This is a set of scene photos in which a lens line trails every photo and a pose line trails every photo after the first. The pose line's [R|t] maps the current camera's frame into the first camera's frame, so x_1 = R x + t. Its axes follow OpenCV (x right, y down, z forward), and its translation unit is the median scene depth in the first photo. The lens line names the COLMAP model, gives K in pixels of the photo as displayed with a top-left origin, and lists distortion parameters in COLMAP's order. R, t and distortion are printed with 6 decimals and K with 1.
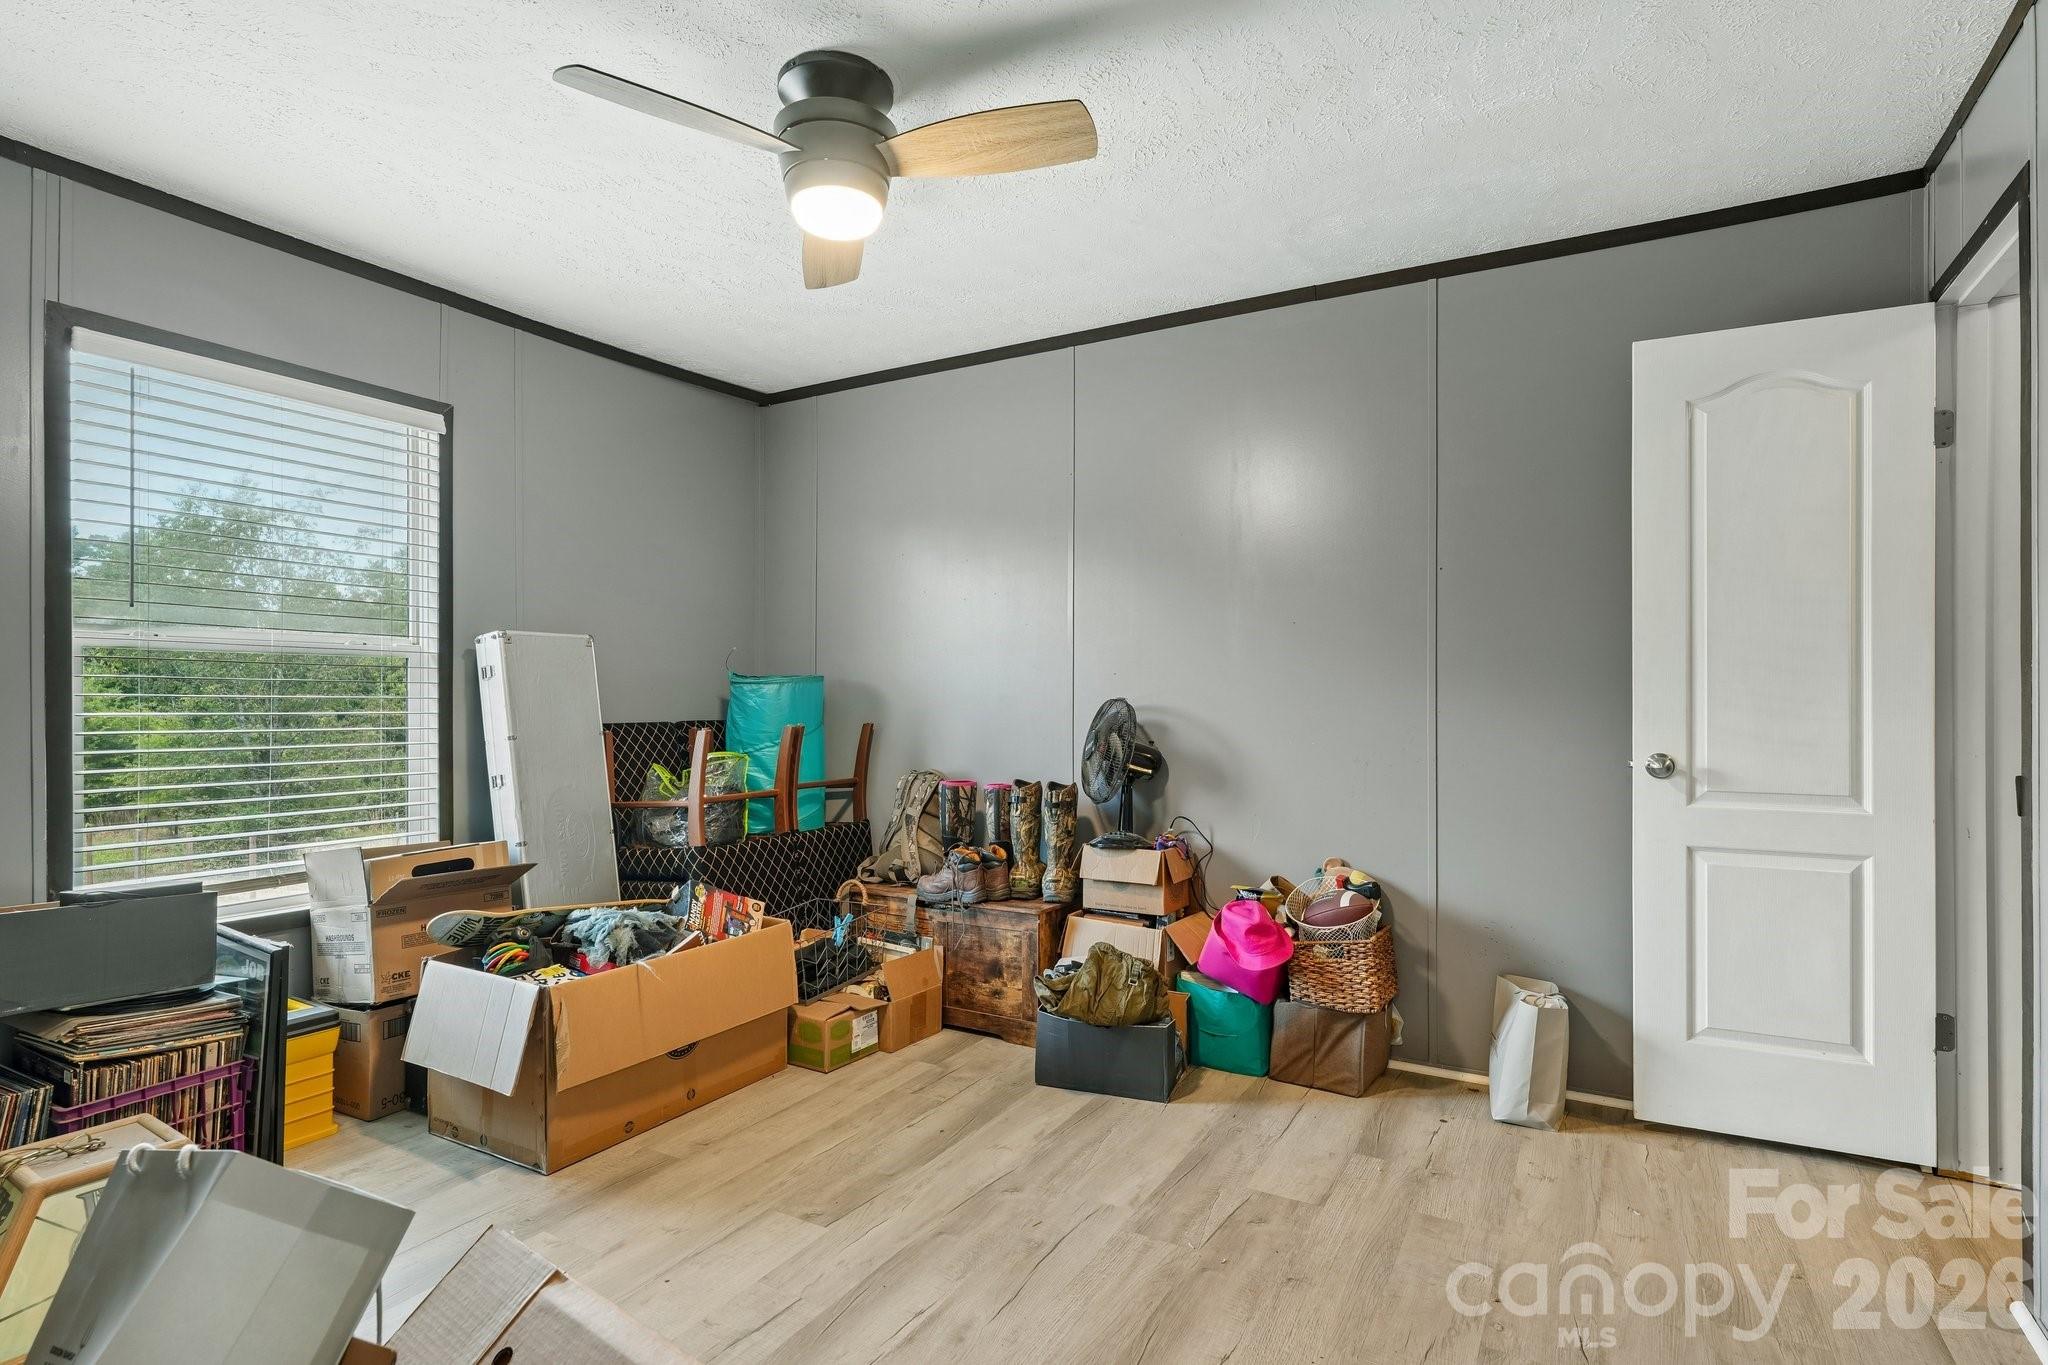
lens RADIAL K [[1024.2, 0, 1041.2], [0, 1024.2, 667.2], [0, 0, 1]] dist [0.003550, -0.000332]
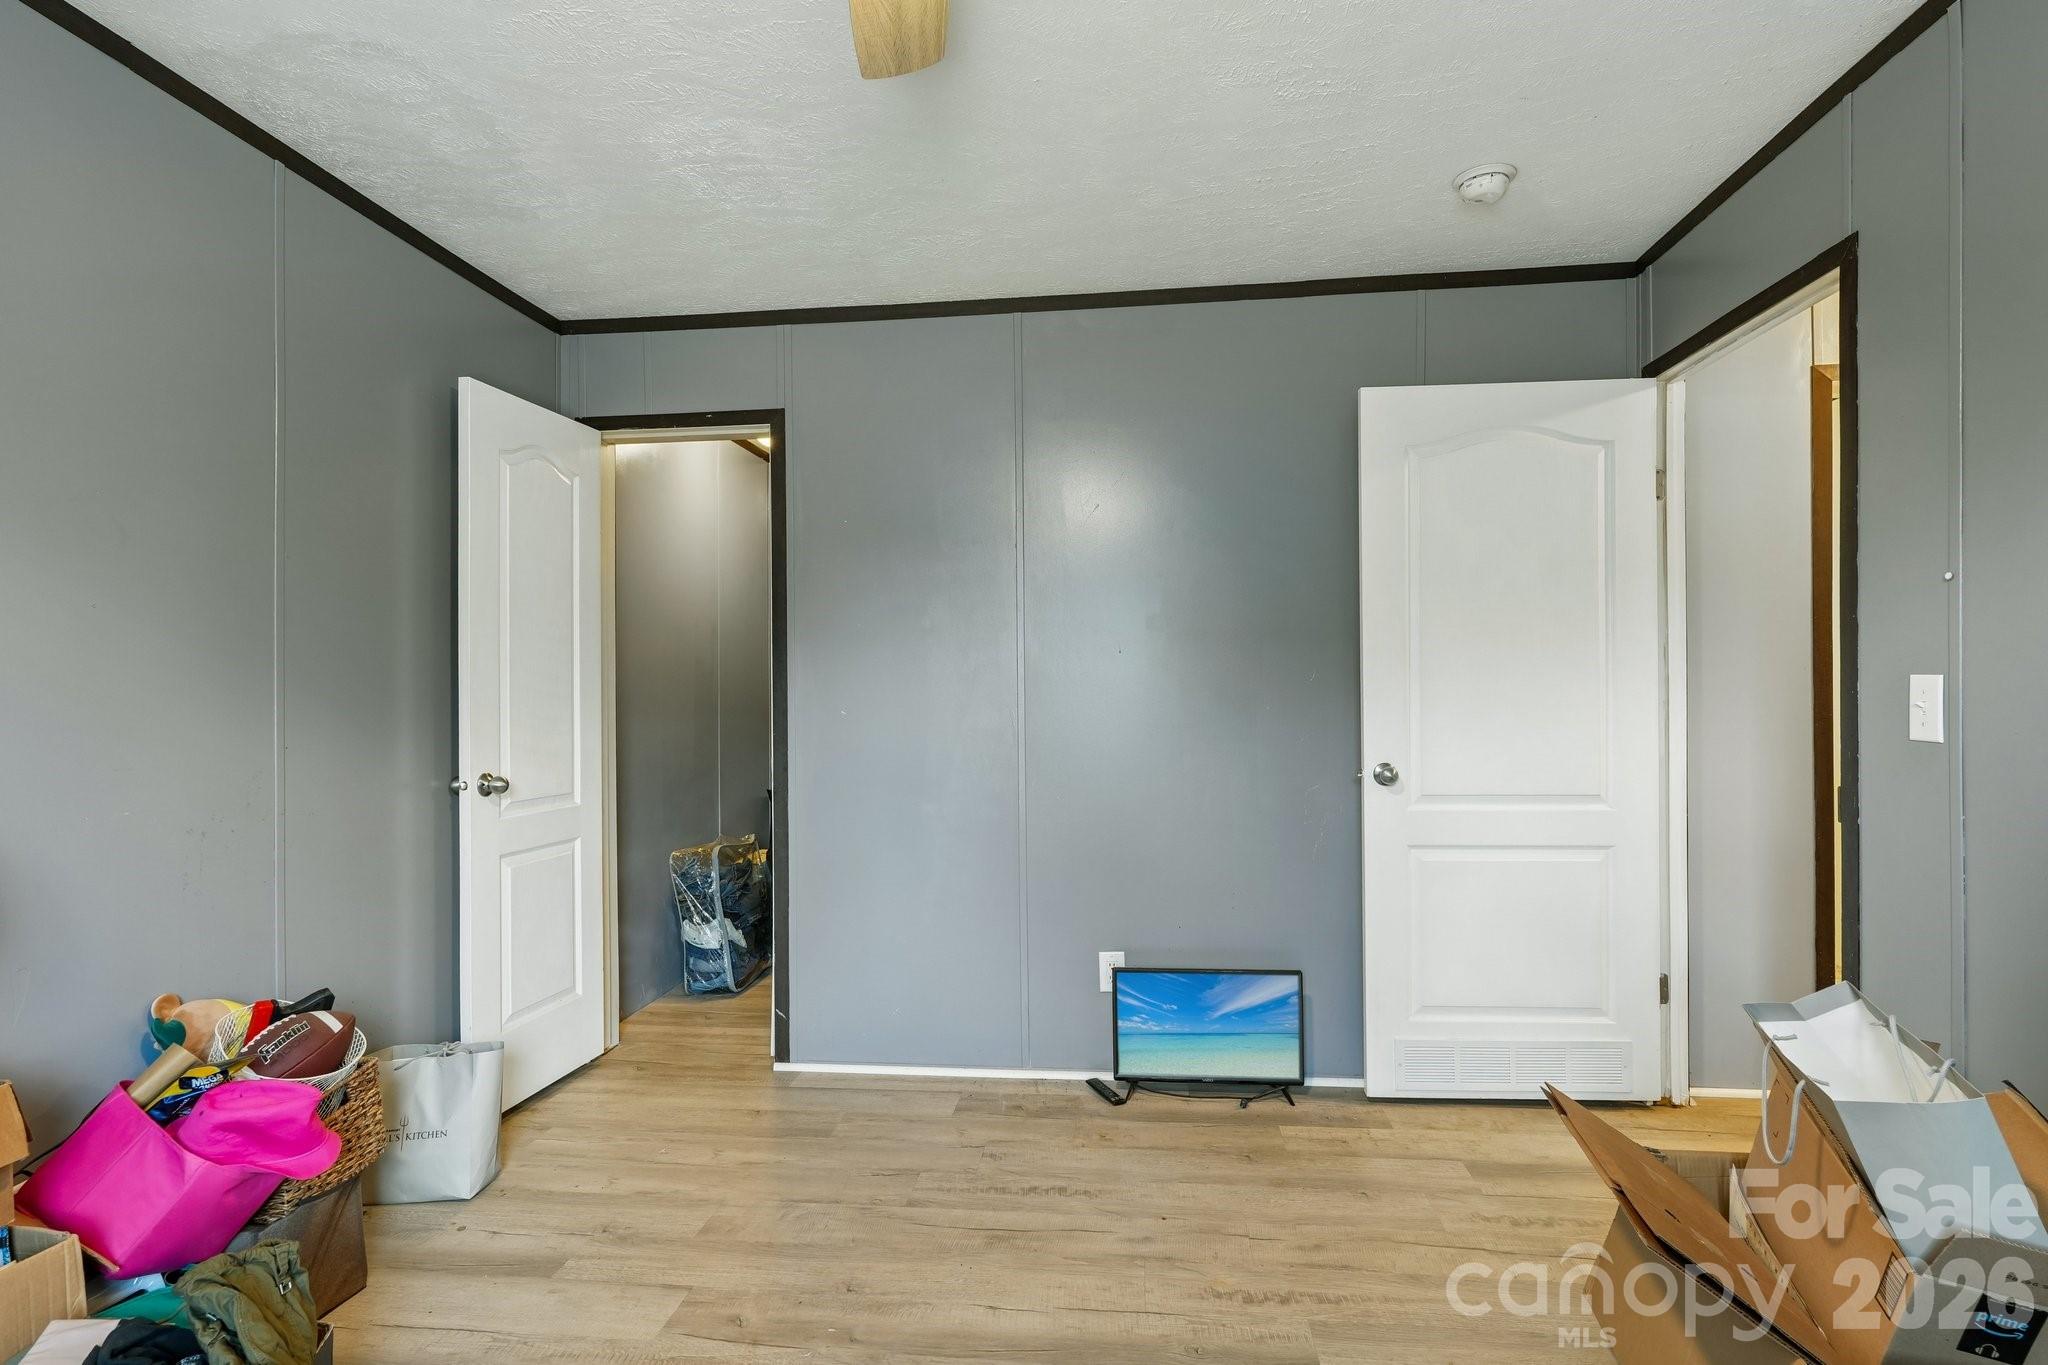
lens RADIAL K [[978.7, 0, 1048.0], [0, 978.7, 693.4], [0, 0, 1]] dist [0.001588, 0.000797]
pose [[-0.394189, 0.008239, 0.918993, -0.567742], [-0.011084, 0.999844, -0.013718, 0.012826], [-0.918963, -0.015594, -0.394036, 0.938323]]
